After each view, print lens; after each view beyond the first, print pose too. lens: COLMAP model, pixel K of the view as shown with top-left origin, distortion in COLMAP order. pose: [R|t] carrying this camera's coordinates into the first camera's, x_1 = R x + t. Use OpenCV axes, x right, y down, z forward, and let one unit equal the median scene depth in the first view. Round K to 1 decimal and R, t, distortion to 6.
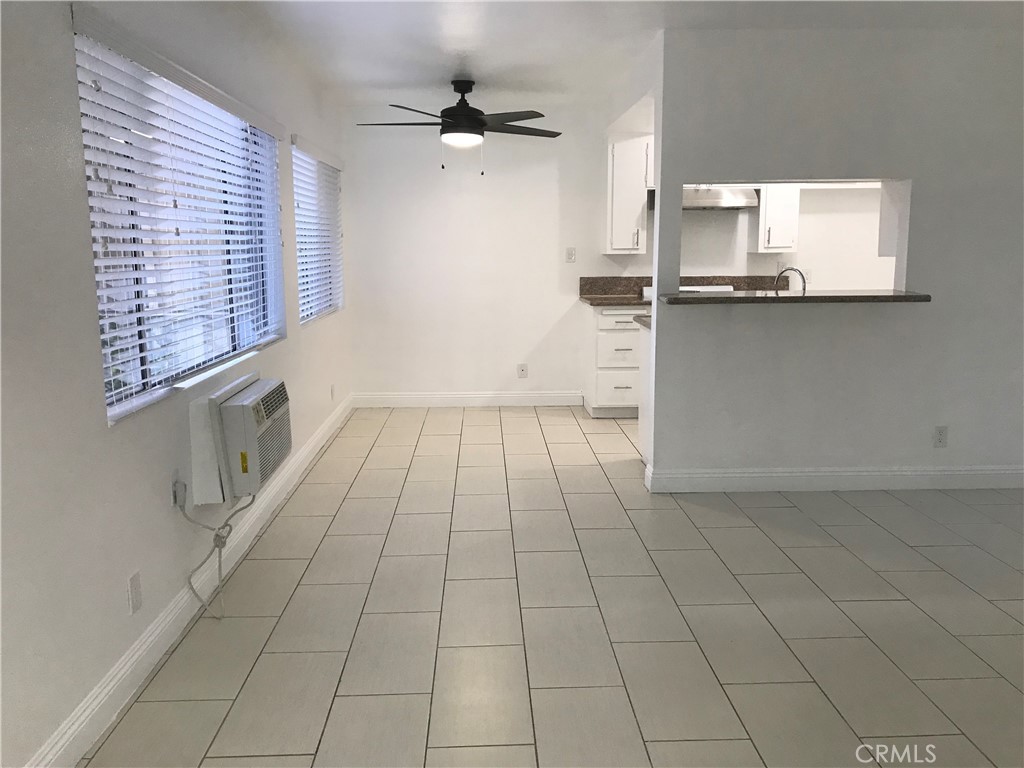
lens RADIAL K [[849.1, 0, 510.9], [0, 849.1, 387.3], [0, 0, 1]] dist [0.042952, -0.046697]
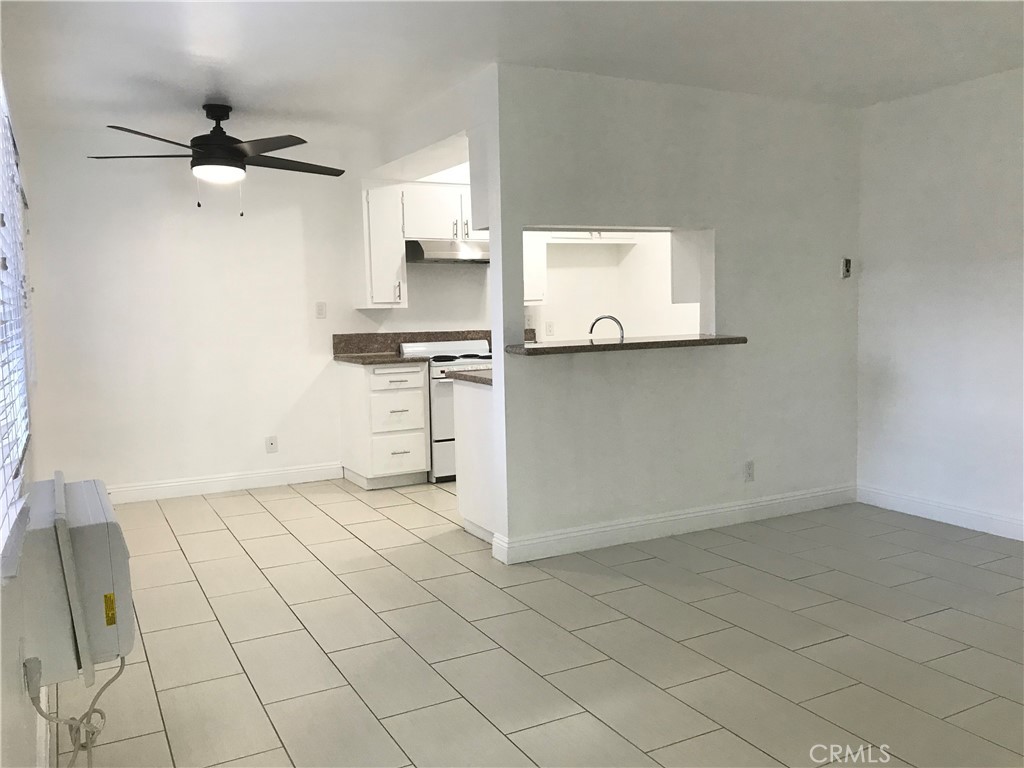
lens RADIAL K [[849.1, 0, 512.6], [0, 849.1, 379.2], [0, 0, 1]] dist [0.042952, -0.046697]
pose [[0.898983, -0.051108, 0.434992, -0.154866], [0.087376, 0.994132, -0.063776, -0.009565], [-0.429180, 0.095342, 0.898173, 0.124903]]
